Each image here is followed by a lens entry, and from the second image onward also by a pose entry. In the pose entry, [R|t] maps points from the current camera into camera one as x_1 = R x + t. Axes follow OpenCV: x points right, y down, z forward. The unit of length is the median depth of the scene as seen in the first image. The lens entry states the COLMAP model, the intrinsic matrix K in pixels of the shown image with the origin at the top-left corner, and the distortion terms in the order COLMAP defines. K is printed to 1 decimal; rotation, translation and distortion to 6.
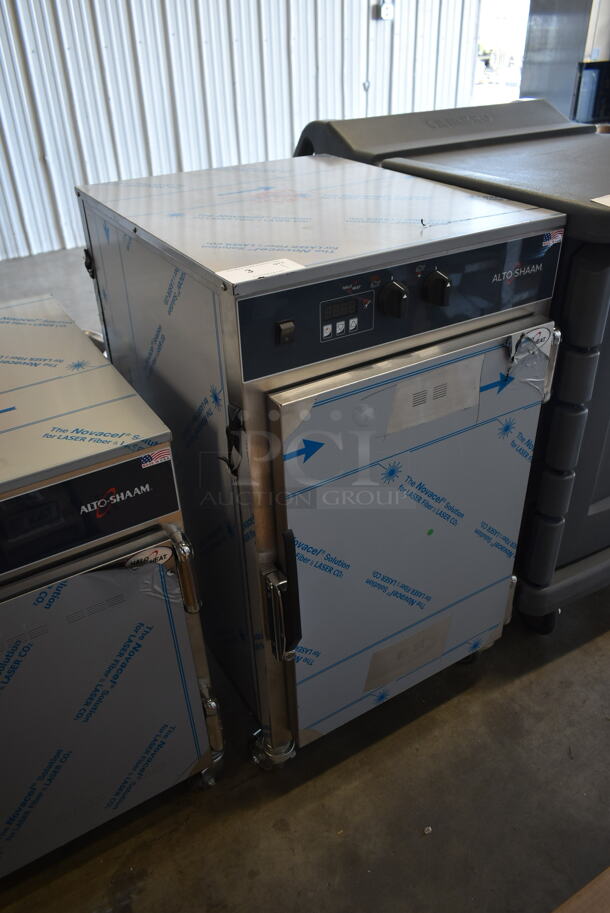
lens RADIAL K [[705.1, 0, 306.2], [0, 705.1, 453.7], [0, 0, 1]] dist [-0.024843, 0.015049]
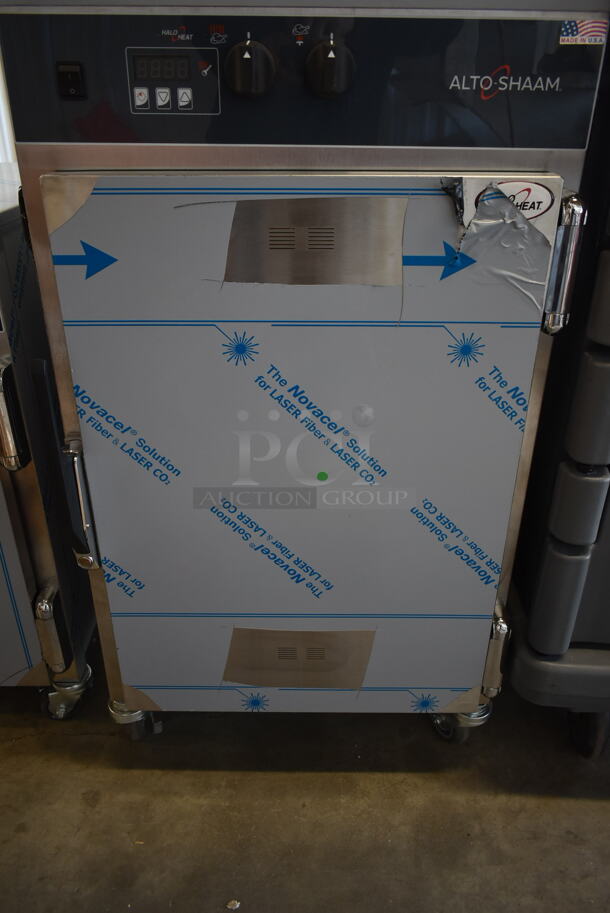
lens RADIAL K [[705.1, 0, 308.0], [0, 705.1, 455.6], [0, 0, 1]] dist [-0.024843, 0.015049]
pose [[0.851808, 0.270847, -0.448402, 0.505075], [-0.303617, 0.952793, -0.001253, 0.105193], [0.426896, 0.137210, 0.893831, 0.409269]]
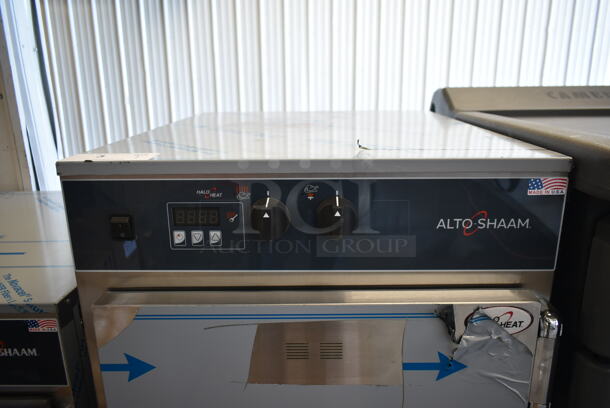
lens RADIAL K [[471.1, 0, 308.6], [0, 471.1, 203.1], [0, 0, 1]] dist [-0.024843, 0.015049]
pose [[0.845149, 0.156789, -0.511019, 0.384363], [-0.291835, 0.936301, -0.195378, -0.124872], [0.447835, 0.314257, 0.837070, 0.486300]]
